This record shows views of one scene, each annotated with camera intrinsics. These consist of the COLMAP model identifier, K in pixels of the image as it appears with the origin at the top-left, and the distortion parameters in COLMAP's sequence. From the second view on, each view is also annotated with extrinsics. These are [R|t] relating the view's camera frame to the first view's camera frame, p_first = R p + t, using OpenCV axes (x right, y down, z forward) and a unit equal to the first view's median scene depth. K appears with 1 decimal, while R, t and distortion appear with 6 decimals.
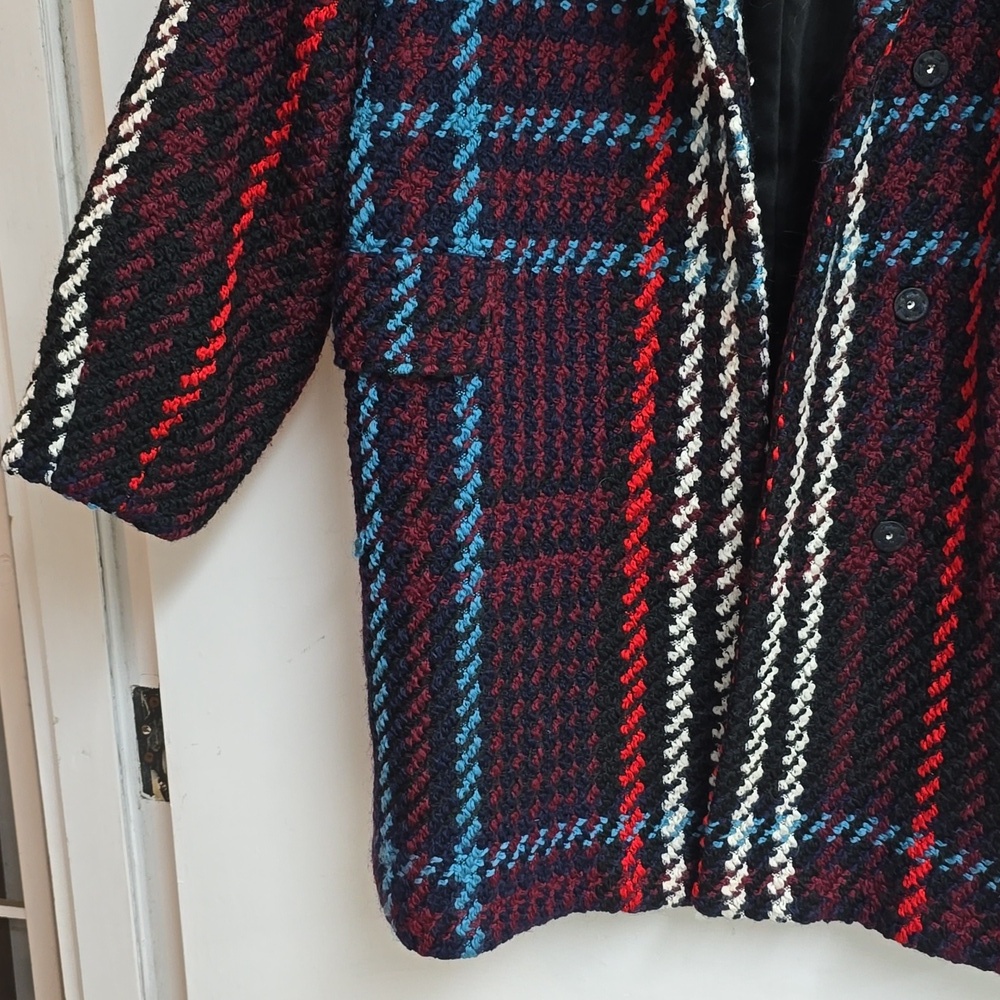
lens RADIAL K [[1482.0, 0, 491.7], [0, 1482.0, 497.4], [0, 0, 1]] dist [0.076978, 0.000000]
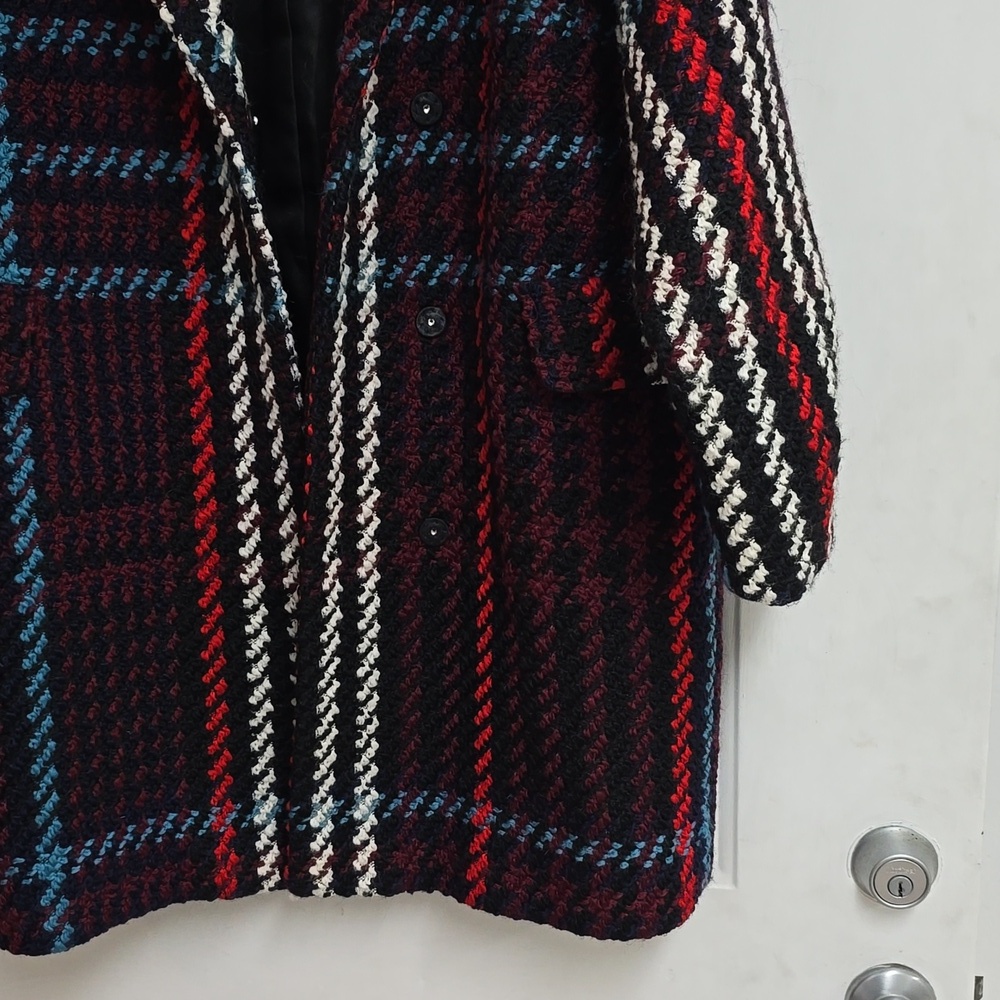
lens RADIAL K [[1482.0, 0, 502.9], [0, 1482.0, 495.7], [0, 0, 1]] dist [0.076978, 0.000000]
pose [[0.993437, -0.040942, 0.106803, 0.203602], [0.043404, 0.998841, -0.020826, 0.024560], [-0.105826, 0.025325, 0.994062, -0.091738]]
